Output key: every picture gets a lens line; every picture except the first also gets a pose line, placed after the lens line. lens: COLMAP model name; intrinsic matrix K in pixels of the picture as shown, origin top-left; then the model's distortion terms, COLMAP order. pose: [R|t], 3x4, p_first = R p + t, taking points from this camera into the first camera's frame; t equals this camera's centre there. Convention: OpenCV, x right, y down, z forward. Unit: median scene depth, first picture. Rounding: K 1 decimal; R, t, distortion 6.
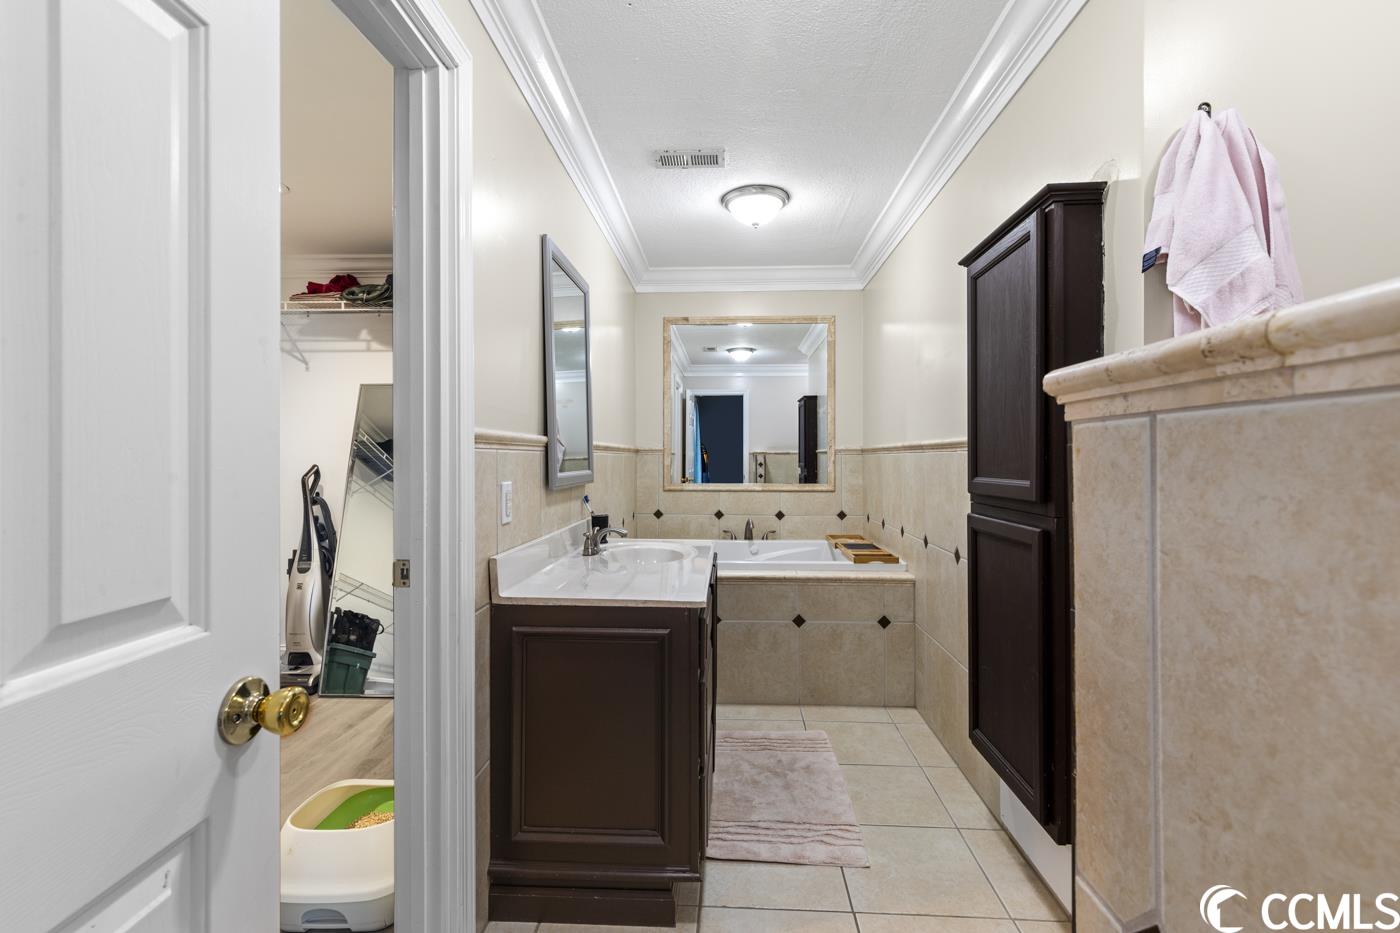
lens RADIAL K [[635.9, 0, 698.4], [0, 635.9, 461.5], [0, 0, 1]] dist [0.006719, -0.000420]
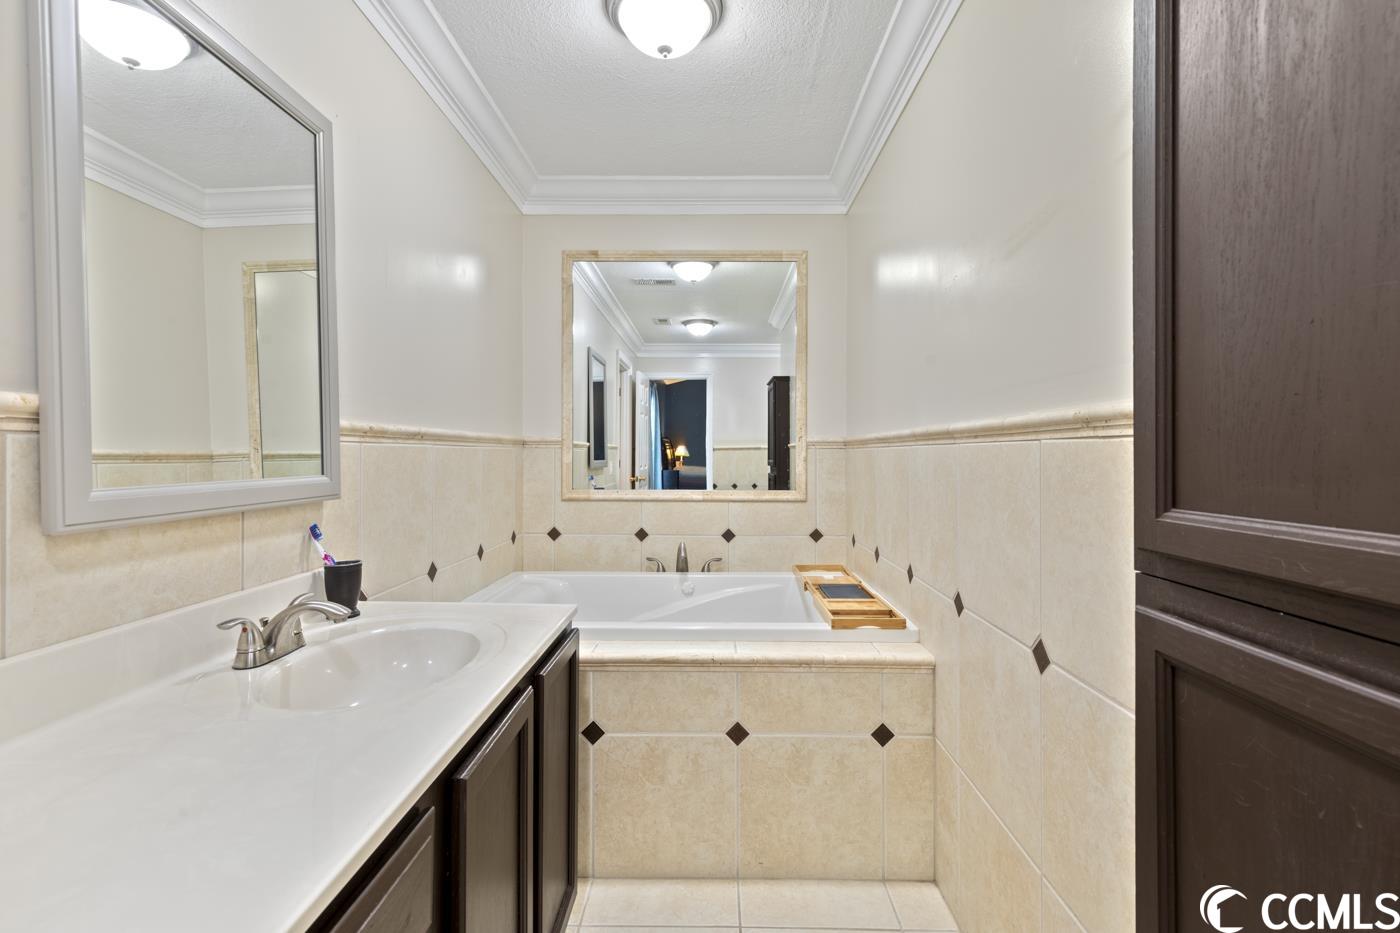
lens RADIAL K [[639.8, 0, 706.4], [0, 639.8, 453.9], [0, 0, 1]] dist [0.008410, -0.000063]
pose [[0.999212, 0.003290, 0.039547, 0.079543], [-0.003073, 0.999980, -0.005549, -0.001326], [-0.039564, 0.005424, 0.999202, 0.312440]]
